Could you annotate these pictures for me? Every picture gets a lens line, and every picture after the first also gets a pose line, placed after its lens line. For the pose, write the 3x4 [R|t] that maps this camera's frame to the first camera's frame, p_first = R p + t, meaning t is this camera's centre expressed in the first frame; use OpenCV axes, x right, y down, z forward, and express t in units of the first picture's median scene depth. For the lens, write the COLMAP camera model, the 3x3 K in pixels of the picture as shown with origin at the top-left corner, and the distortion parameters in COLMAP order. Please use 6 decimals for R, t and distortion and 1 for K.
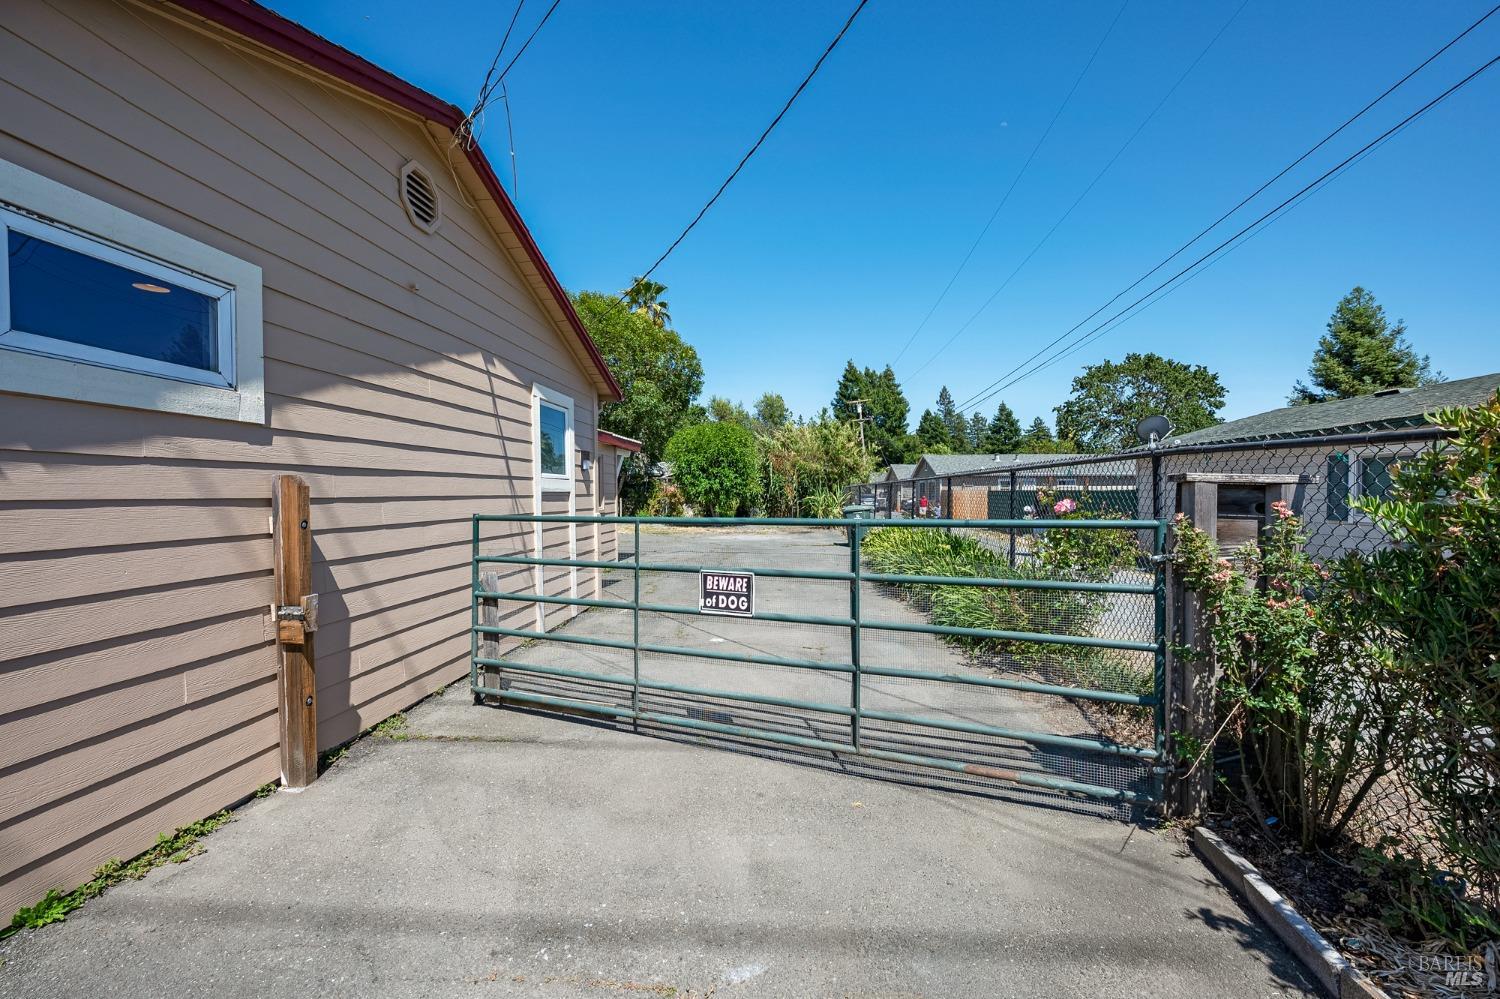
lens RADIAL K [[589.9, 0, 742.5], [0, 589.9, 507.3], [0, 0, 1]] dist [-0.007114, -0.000101]
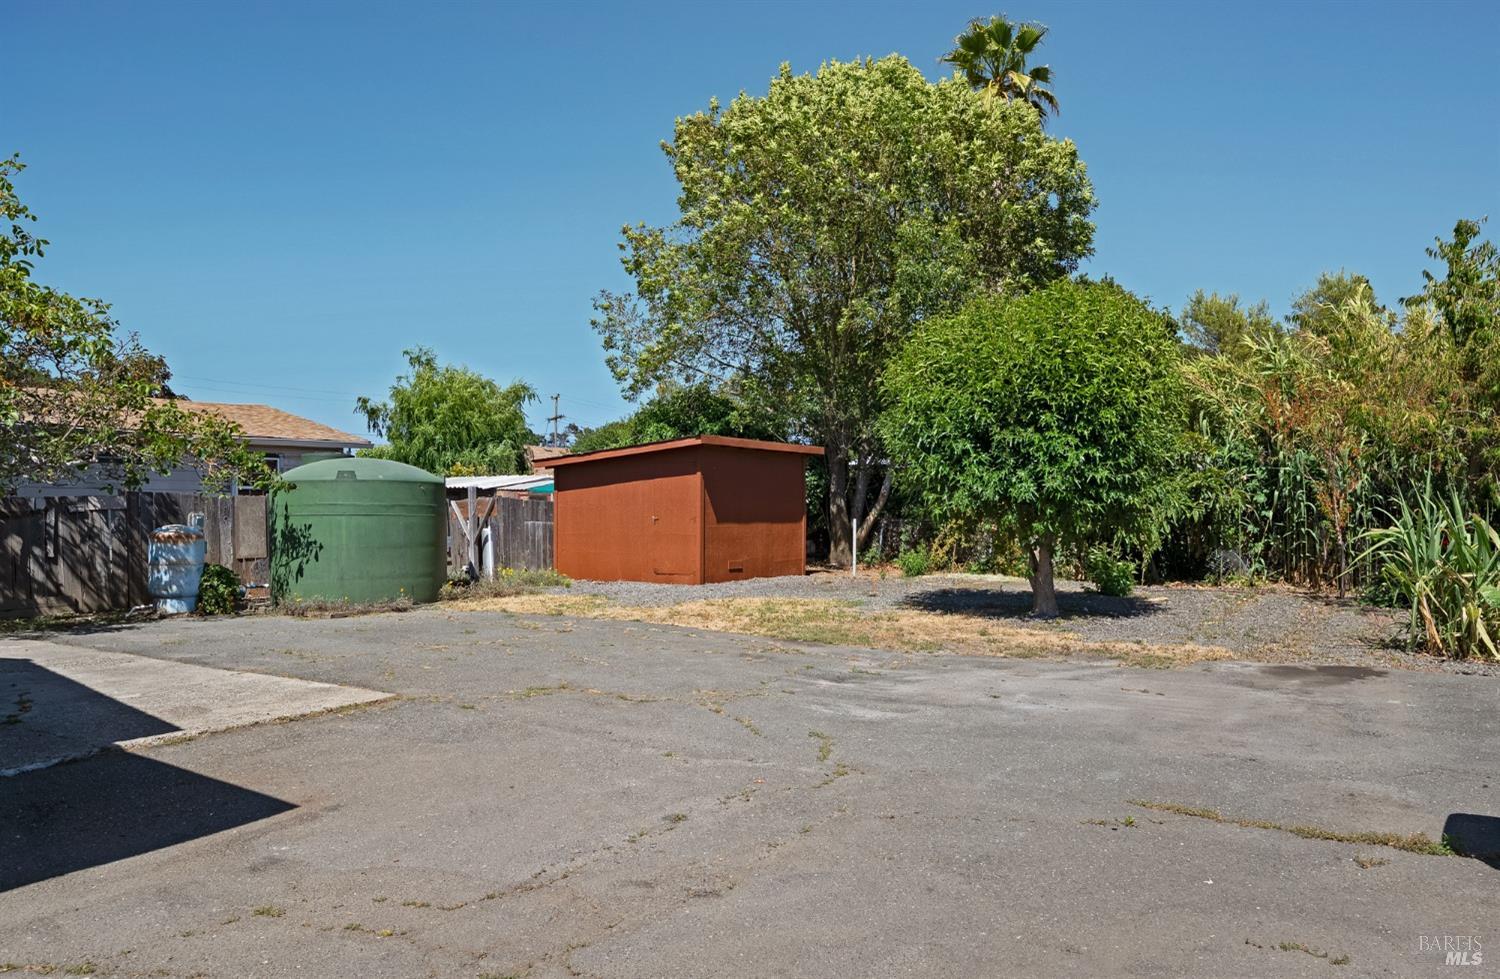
lens RADIAL K [[1039.8, 0, 780.2], [0, 1039.8, 509.1], [0, 0, 1]] dist [0.001318, 0.002191]
pose [[0.894330, 0.008480, -0.447327, 0.067793], [-0.015745, 0.999798, -0.012525, -0.014054], [0.447131, 0.018244, 0.894283, 0.383598]]
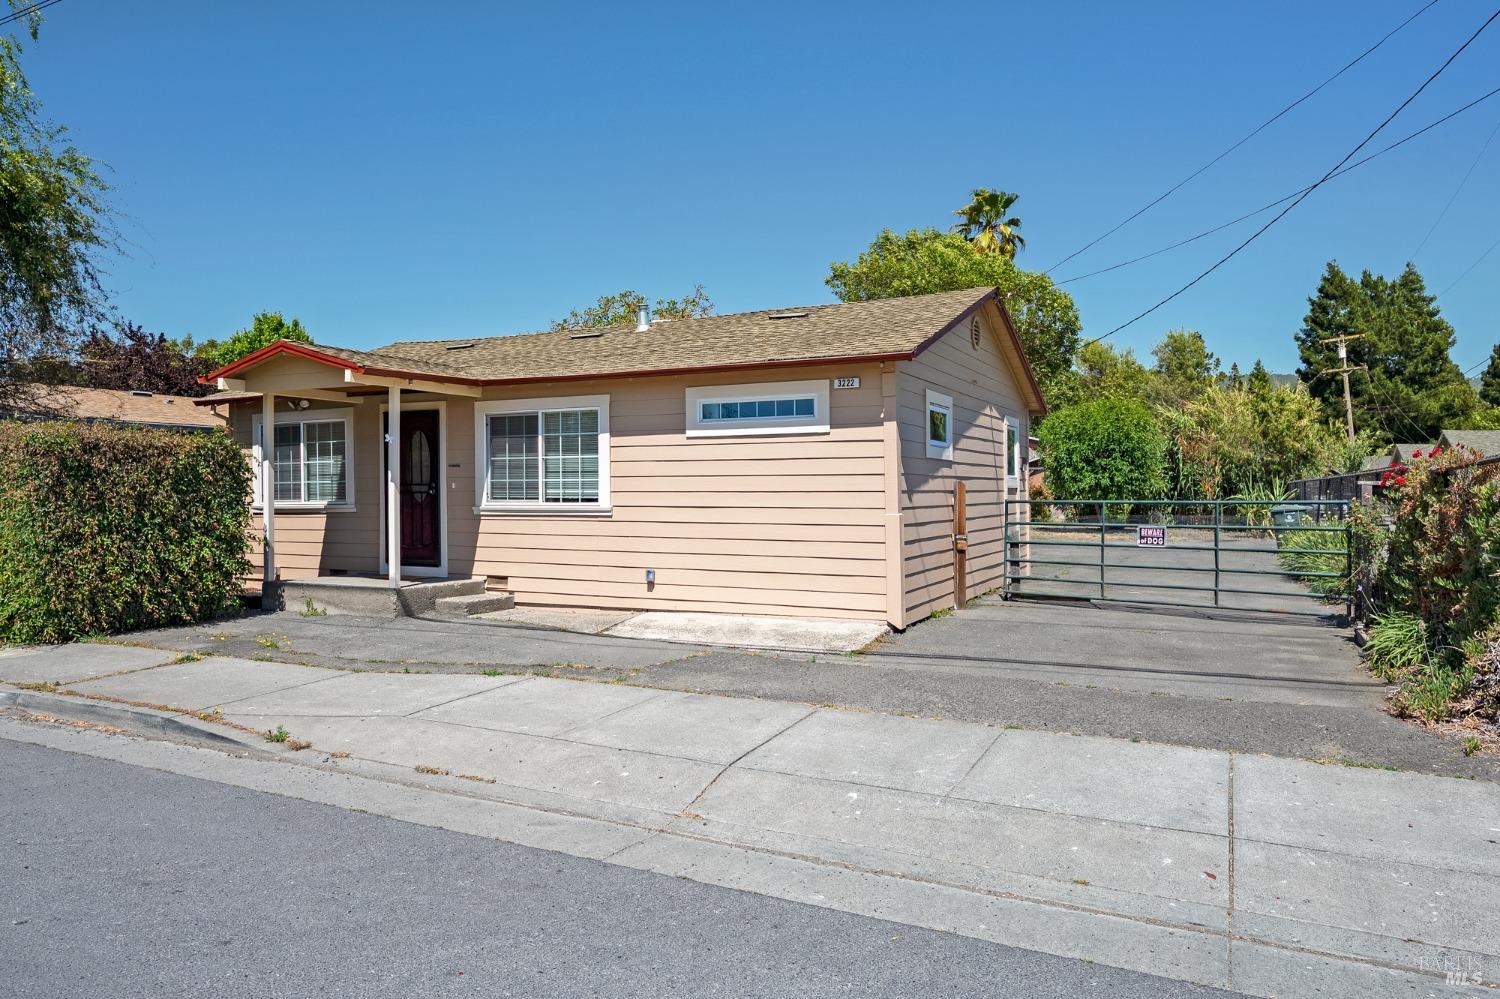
lens RADIAL K [[989.4, 0, 749.0], [0, 989.4, 484.5], [0, 0, 1]] dist [0.000684, 0.007567]
pose [[0.934104, 0.001254, -0.357000, -0.013379], [-0.011987, 0.999540, -0.027852, 0.009254], [0.356801, 0.030296, 0.933689, -0.342792]]
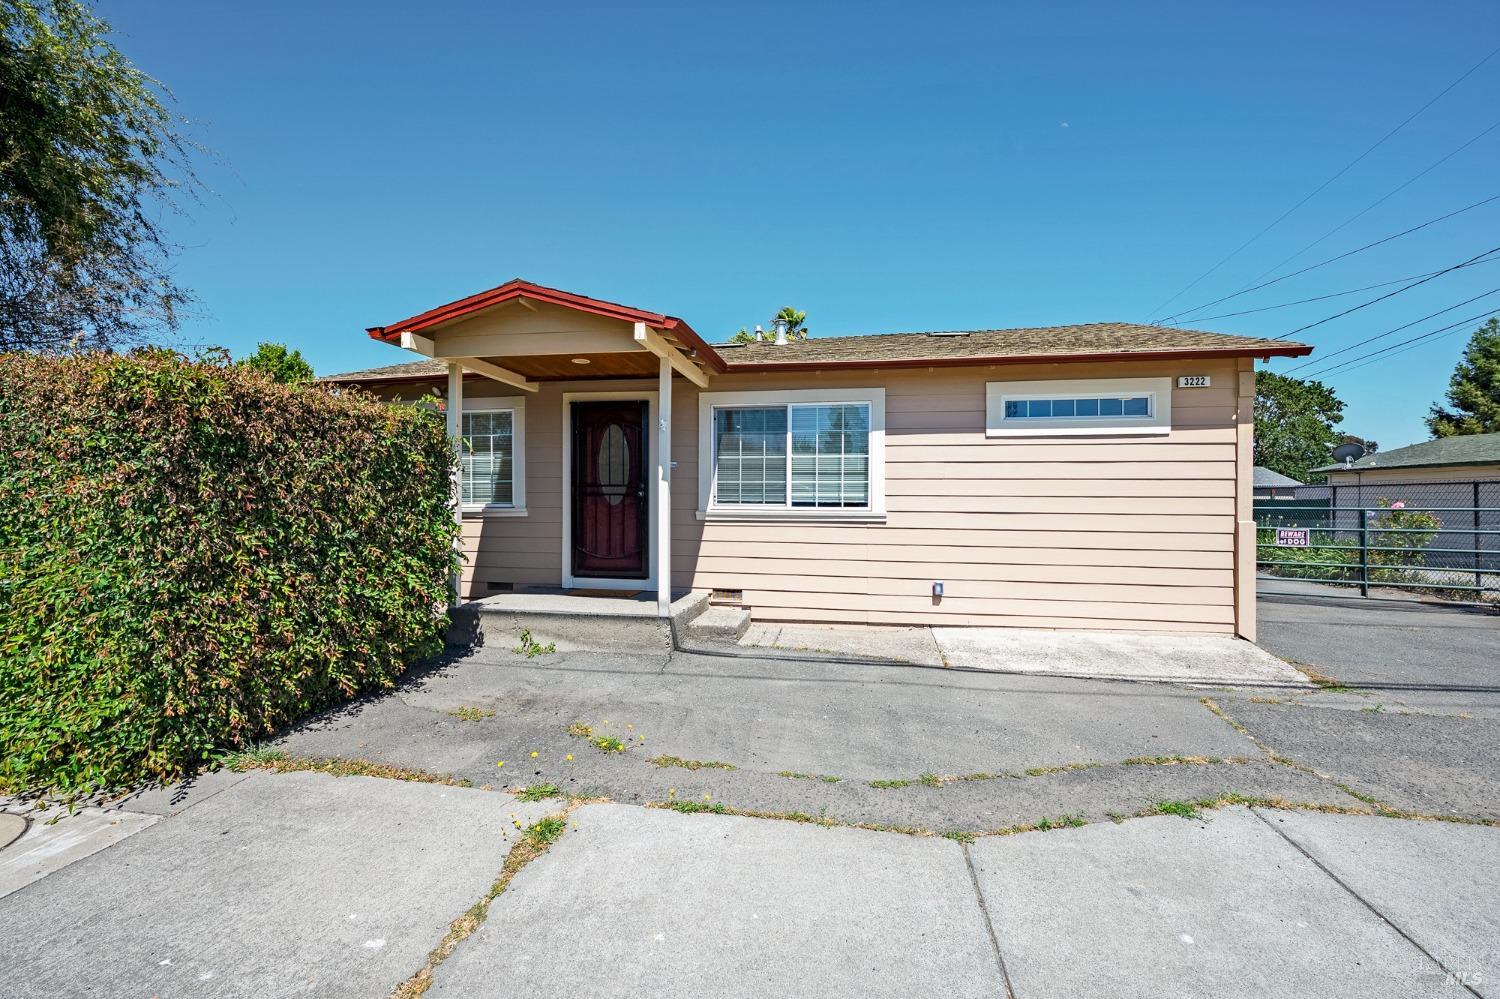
lens RADIAL K [[589.9, 0, 745.5], [0, 589.9, 495.3], [0, 0, 1]] dist [-0.007114, -0.000101]
pose [[0.996573, 0.010755, -0.082013, -0.257501], [-0.013246, 0.999465, -0.029894, 0.008745], [0.081647, 0.030878, 0.996183, -0.198938]]
